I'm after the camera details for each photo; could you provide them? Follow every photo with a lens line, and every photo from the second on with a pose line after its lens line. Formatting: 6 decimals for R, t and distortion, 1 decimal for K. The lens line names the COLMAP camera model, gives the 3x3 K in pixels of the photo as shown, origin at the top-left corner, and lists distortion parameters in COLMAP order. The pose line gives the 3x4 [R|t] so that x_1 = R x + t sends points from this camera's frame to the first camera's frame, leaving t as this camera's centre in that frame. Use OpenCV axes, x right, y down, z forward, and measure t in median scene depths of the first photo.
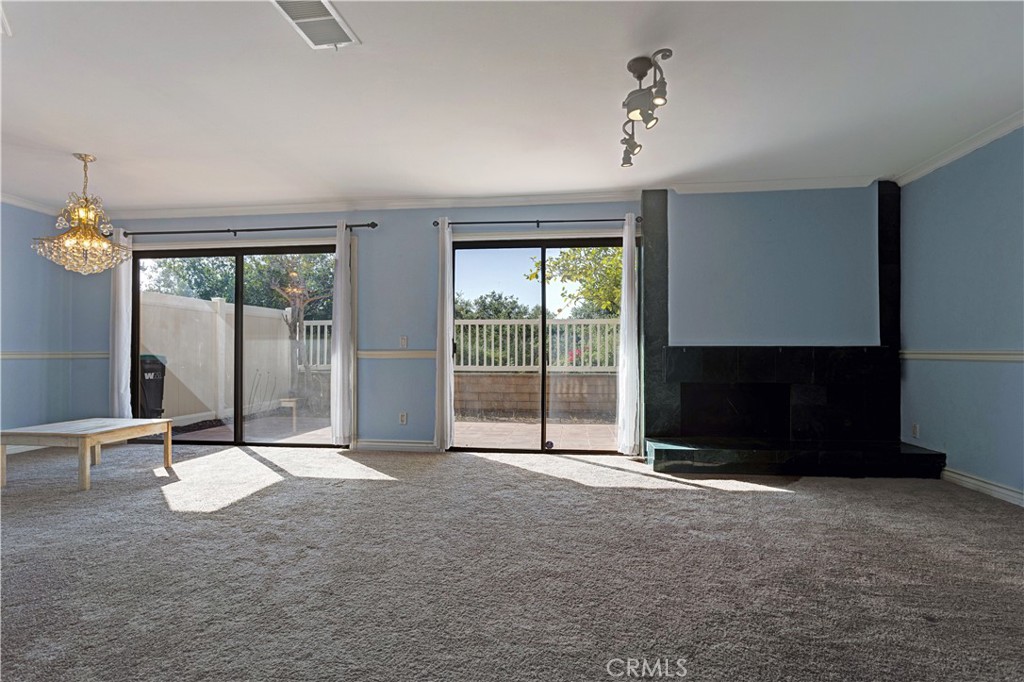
lens RADIAL K [[502.7, 0, 514.8], [0, 502.7, 344.0], [0, 0, 1]] dist [-0.000378, 0.001002]
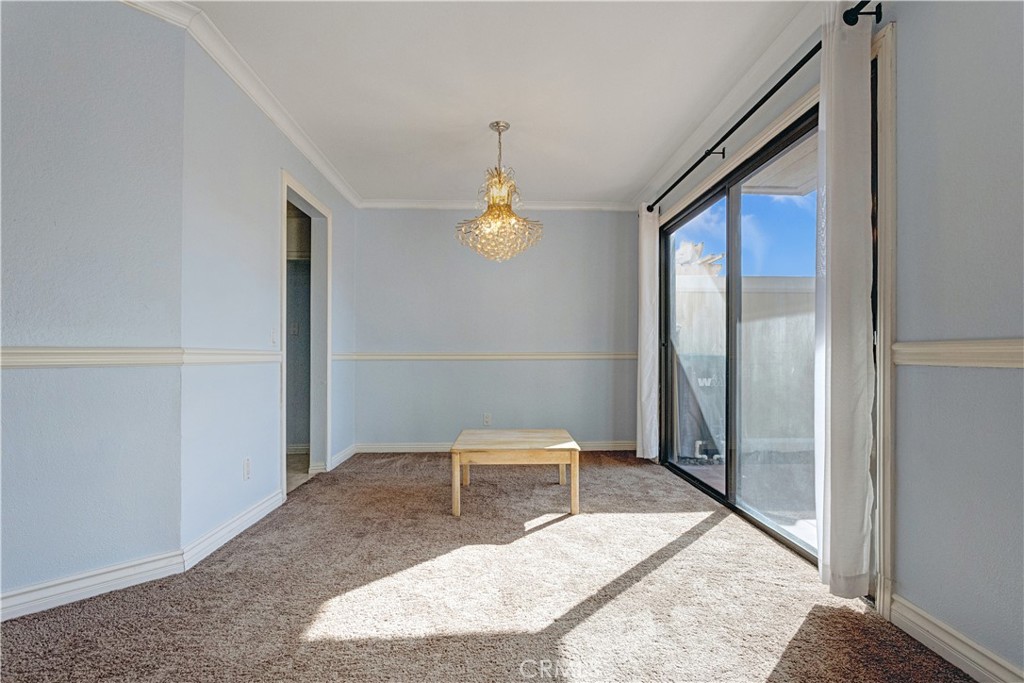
lens RADIAL K [[502.7, 0, 514.8], [0, 502.7, 344.5], [0, 0, 1]] dist [-0.000378, 0.001002]
pose [[0.167340, -0.018979, -0.985717, -0.001249], [0.016631, 0.999727, -0.016426, 0.014689], [0.985759, -0.013645, 0.167610, 0.677668]]
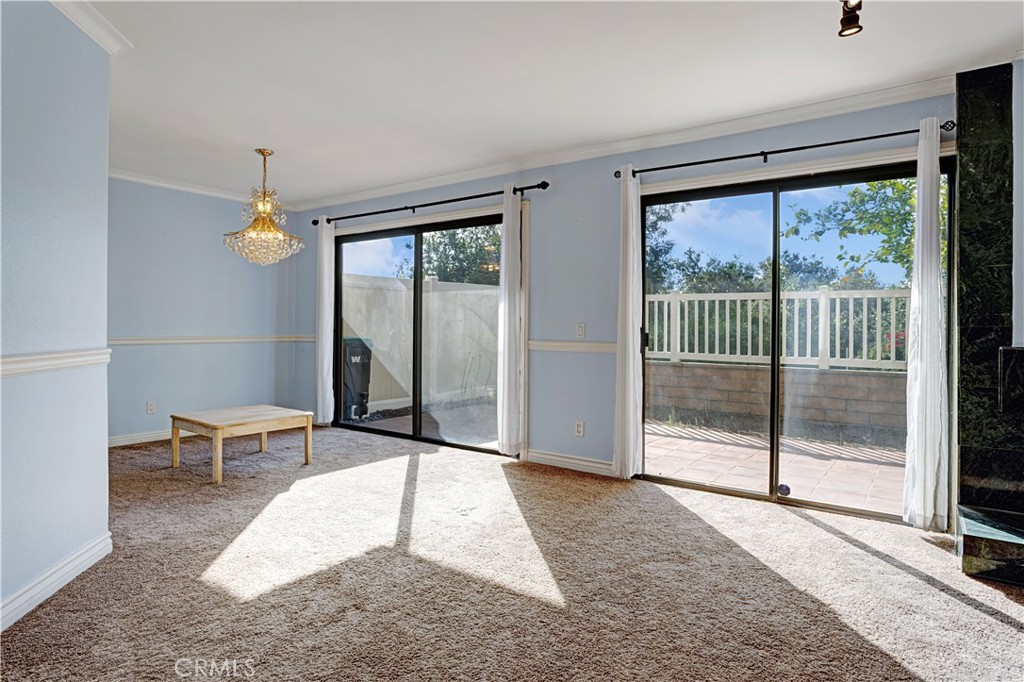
lens RADIAL K [[582.6, 0, 509.3], [0, 582.6, 320.6], [0, 0, 1]] dist [-0.007674, 0.001229]
pose [[0.871972, 0.004334, -0.489536, 0.127467], [-0.000198, 0.999964, 0.008500, -0.028101], [0.489555, -0.007315, 0.871942, 0.161227]]
